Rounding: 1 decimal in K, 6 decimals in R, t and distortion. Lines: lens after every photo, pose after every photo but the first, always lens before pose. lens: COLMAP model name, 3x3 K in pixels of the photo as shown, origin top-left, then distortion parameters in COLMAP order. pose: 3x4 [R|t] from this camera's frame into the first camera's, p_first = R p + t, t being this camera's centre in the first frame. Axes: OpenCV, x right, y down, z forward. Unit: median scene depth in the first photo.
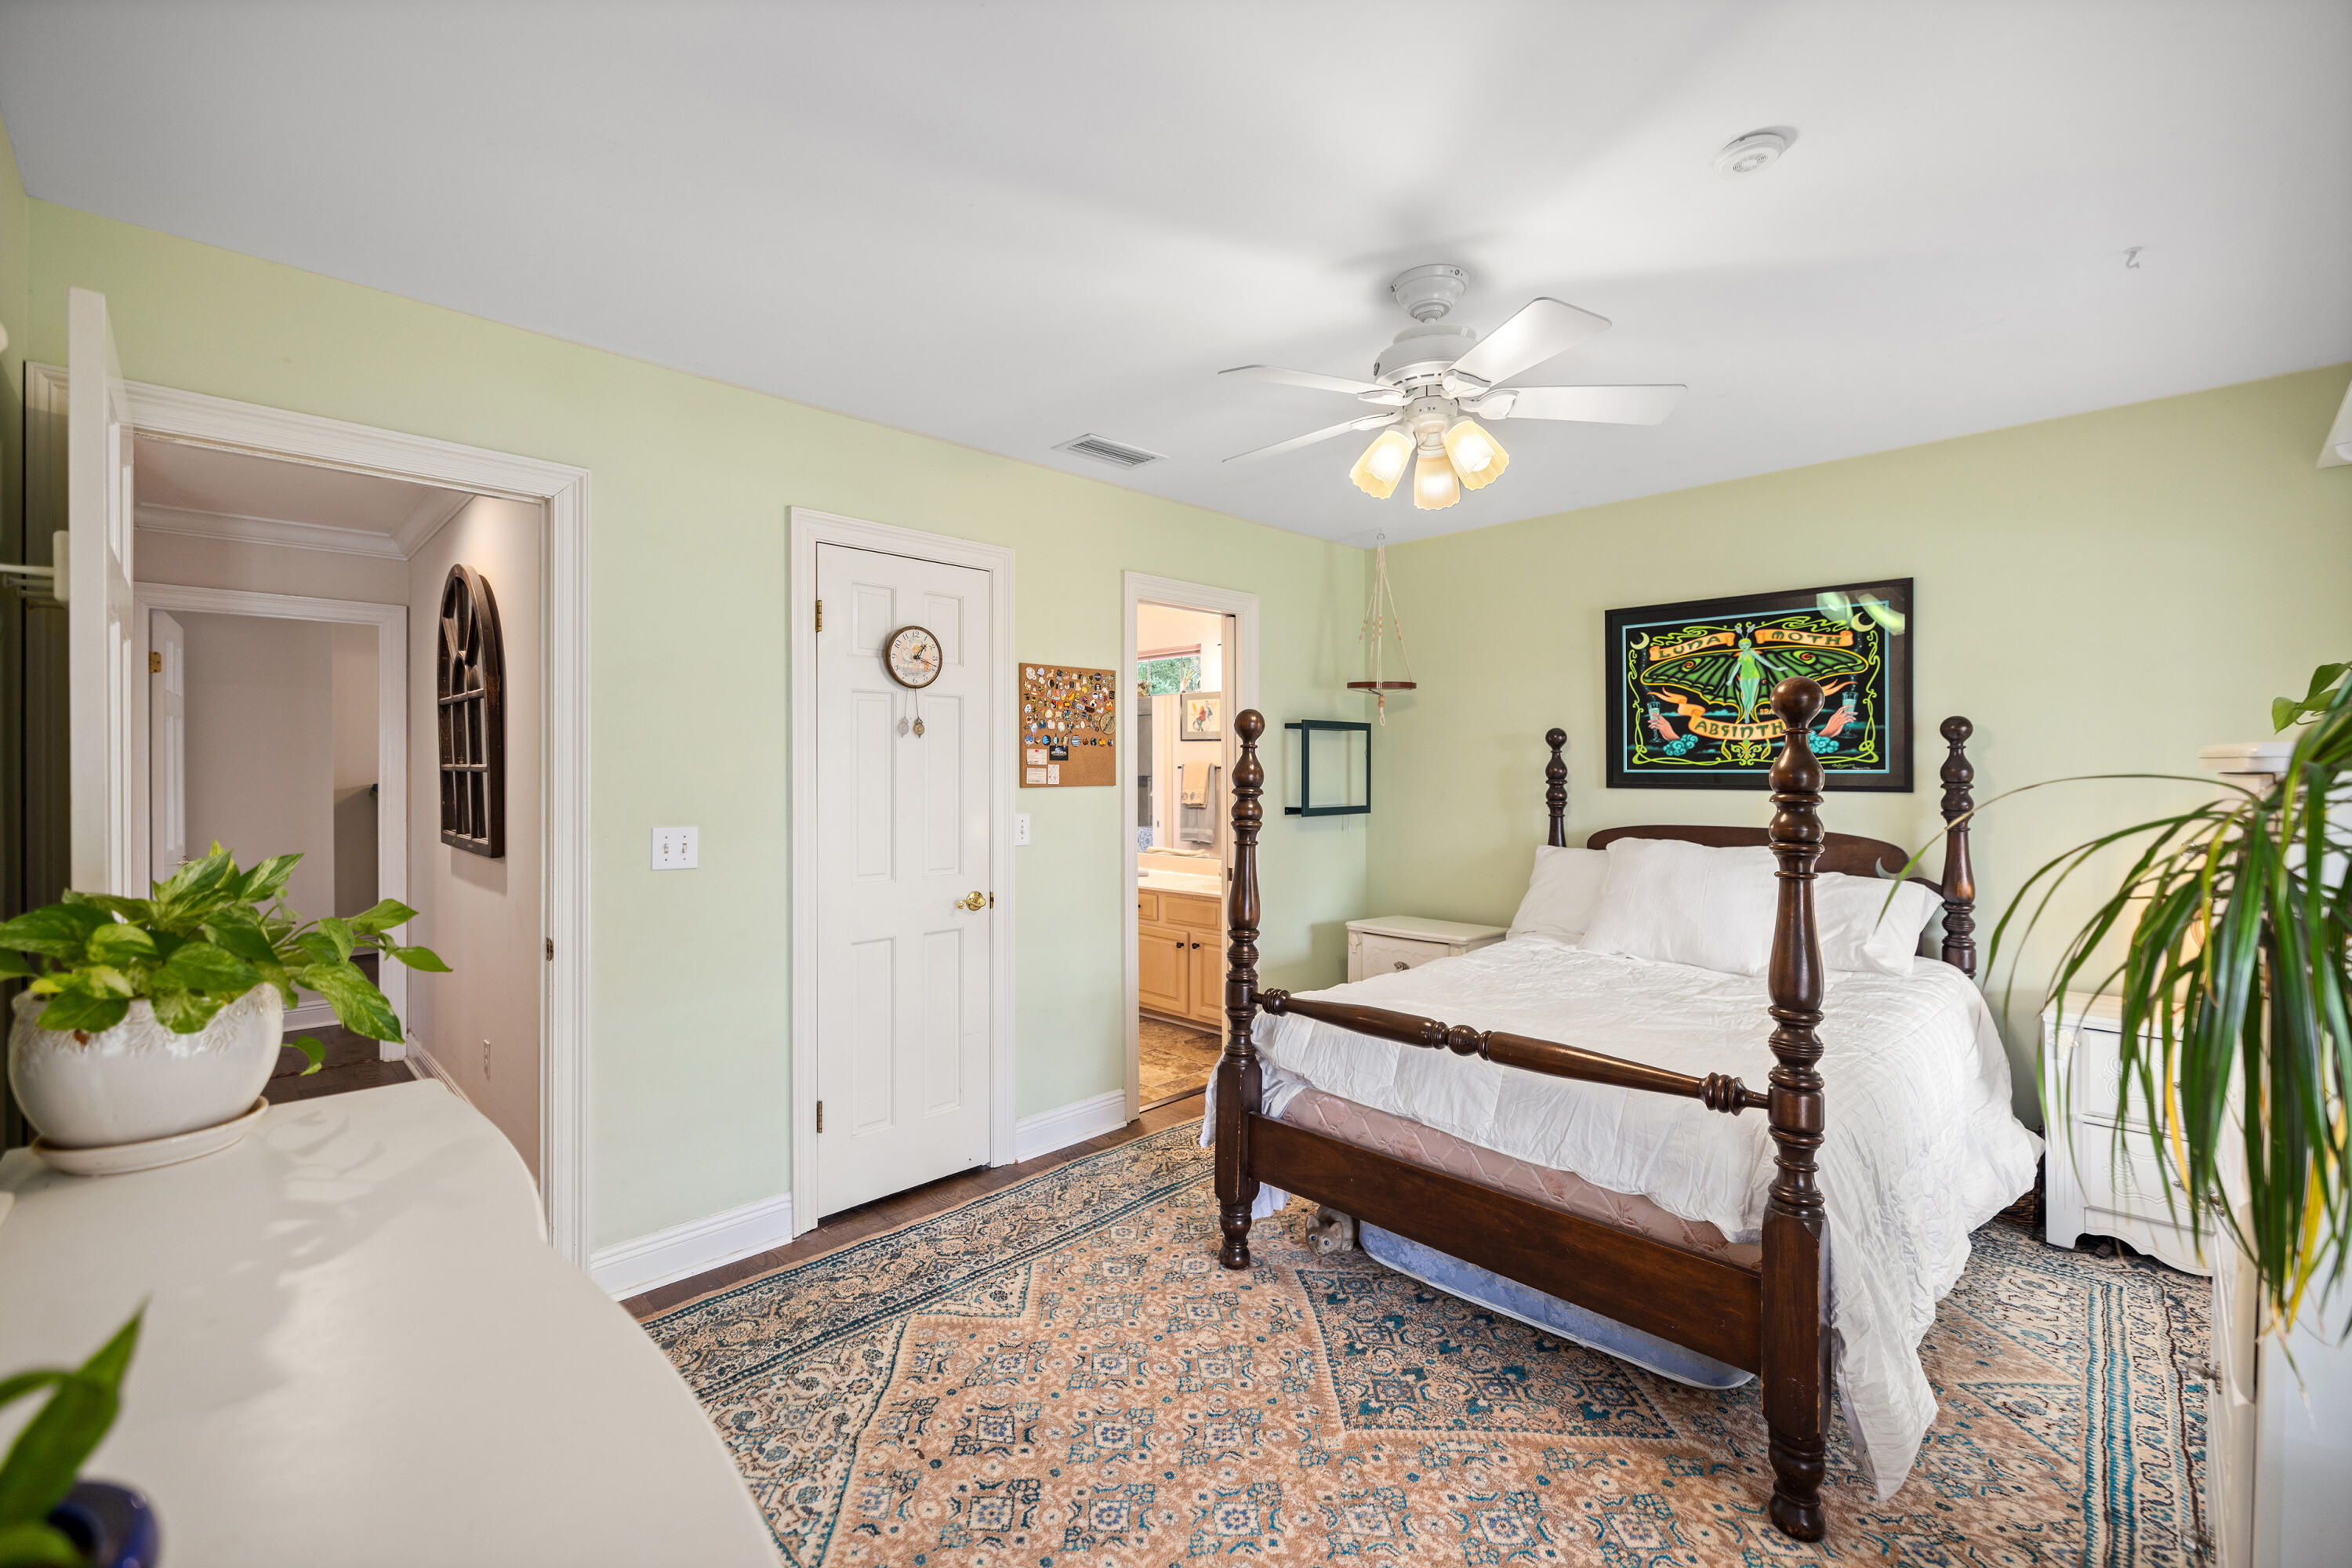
lens RADIAL K [[994.5, 0, 1171.6], [0, 994.5, 767.5], [0, 0, 1]] dist [-0.009079, -0.000324]
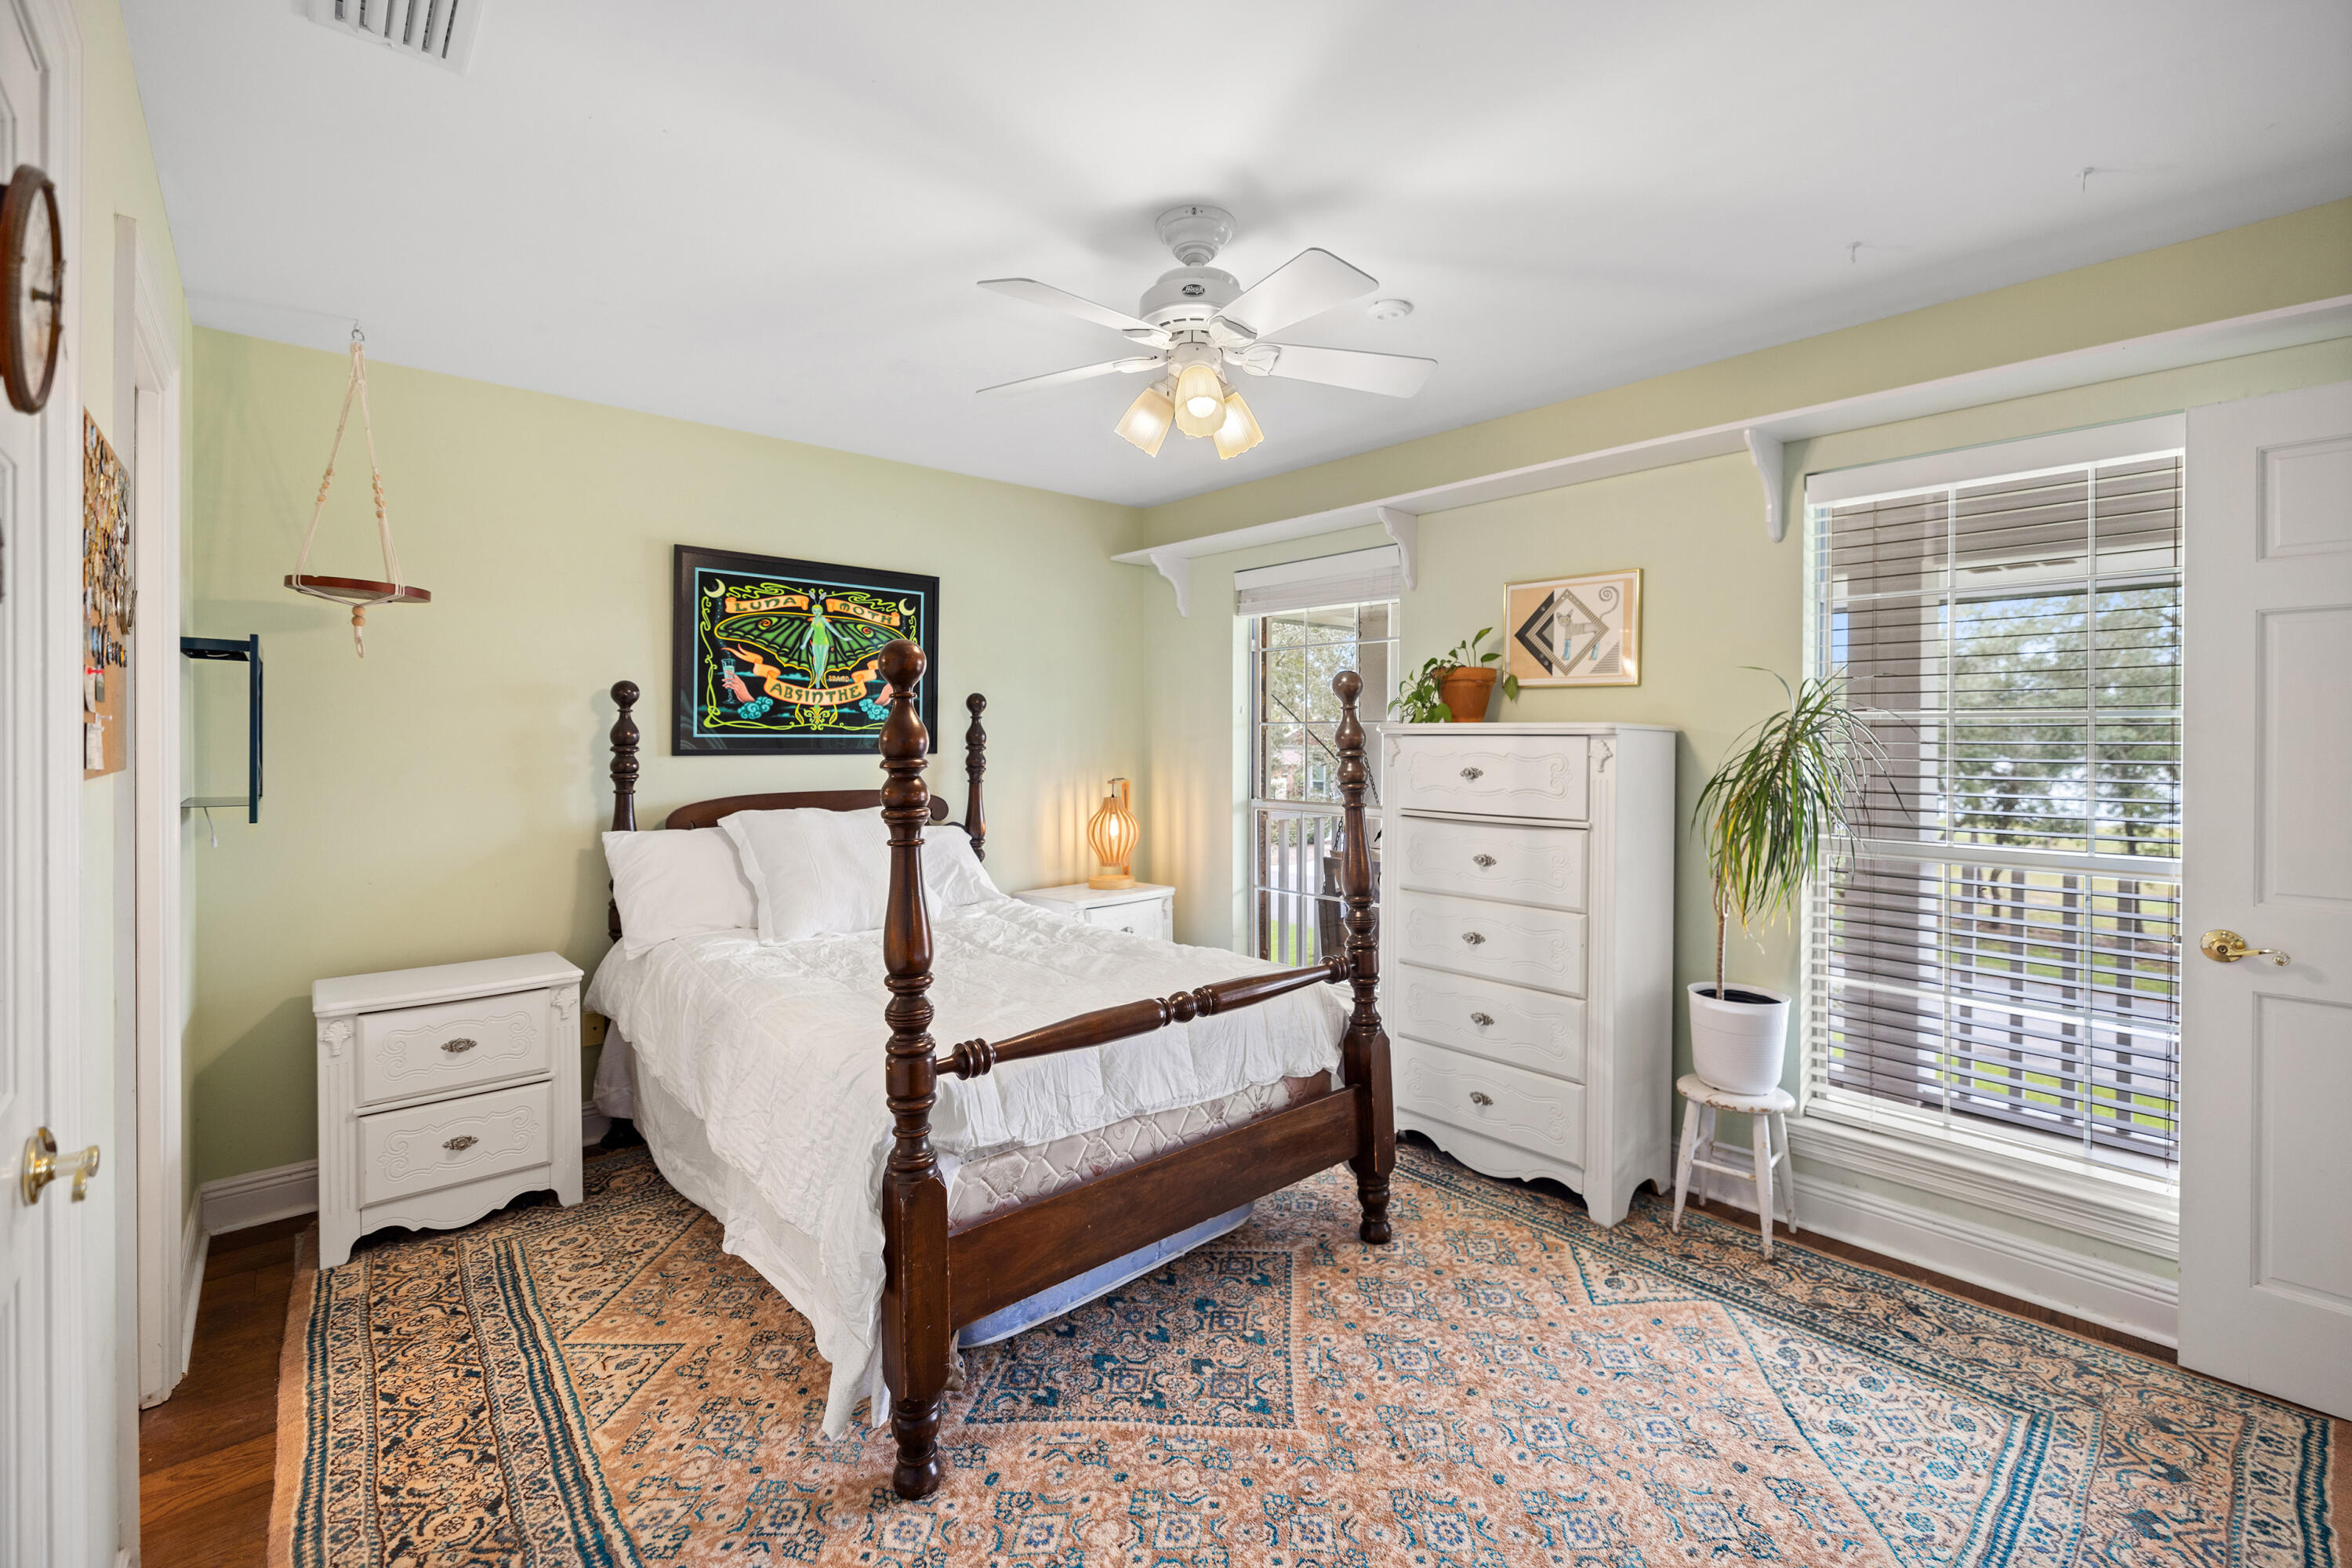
lens RADIAL K [[994.5, 0, 1192.8], [0, 994.5, 739.7], [0, 0, 1]] dist [-0.009079, -0.000324]
pose [[0.047248, -0.001527, 0.998882, -0.412245], [-0.003382, 0.999993, 0.001688, 0.004606], [-0.998877, -0.003458, 0.047242, 0.562958]]
